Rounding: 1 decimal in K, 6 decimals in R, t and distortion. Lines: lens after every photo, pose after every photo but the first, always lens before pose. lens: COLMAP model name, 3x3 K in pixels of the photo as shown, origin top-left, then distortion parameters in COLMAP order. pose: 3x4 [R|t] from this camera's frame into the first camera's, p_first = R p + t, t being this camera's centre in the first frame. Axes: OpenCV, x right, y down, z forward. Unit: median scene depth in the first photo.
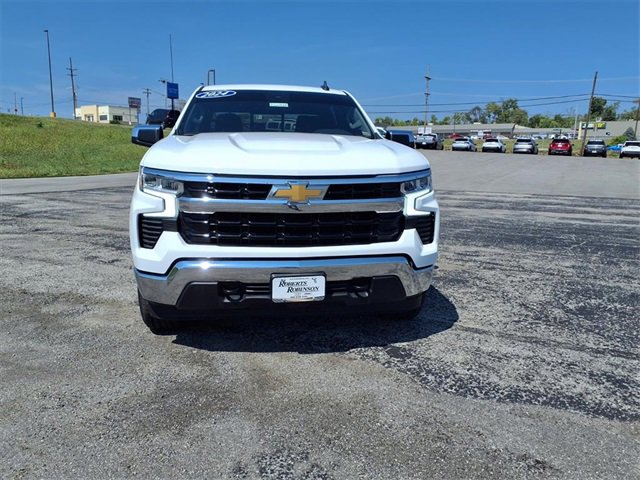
lens RADIAL K [[522.2, 0, 320.0], [0, 522.2, 240.0], [0, 0, 1]] dist [0.047454, -0.088383]
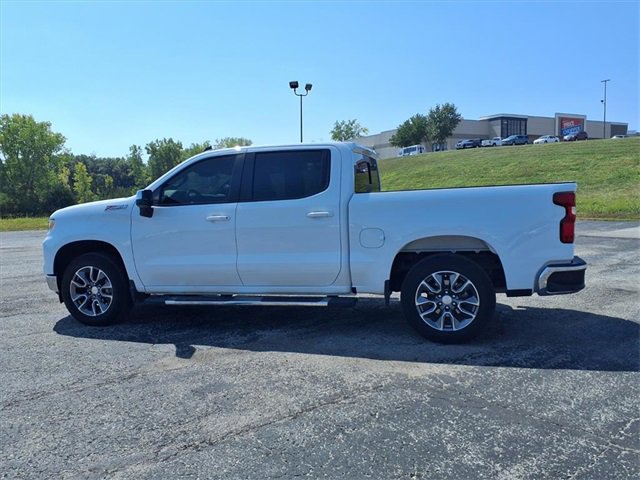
lens RADIAL K [[517.7, 0, 320.0], [0, 517.7, 240.0], [0, 0, 1]] dist [0.048353, -0.083947]
pose [[-0.406178, 0.081972, -0.910110, 1.441744], [-0.133527, 0.979954, 0.147855, -0.451666], [0.903986, 0.181580, -0.387090, 2.535748]]
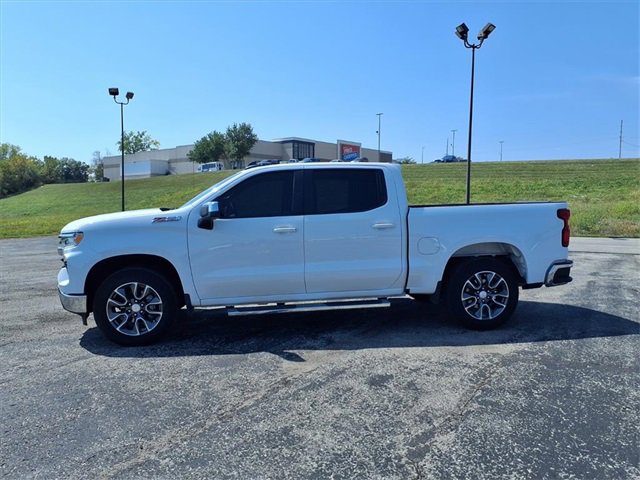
lens RADIAL K [[517.7, 0, 320.0], [0, 517.7, 240.0], [0, 0, 1]] dist [0.048353, -0.083947]
pose [[-0.012035, 0.055663, -0.998377, 1.776475], [-0.158249, 0.985760, 0.056867, -0.324150], [0.987326, 0.158676, -0.003055, 1.763415]]
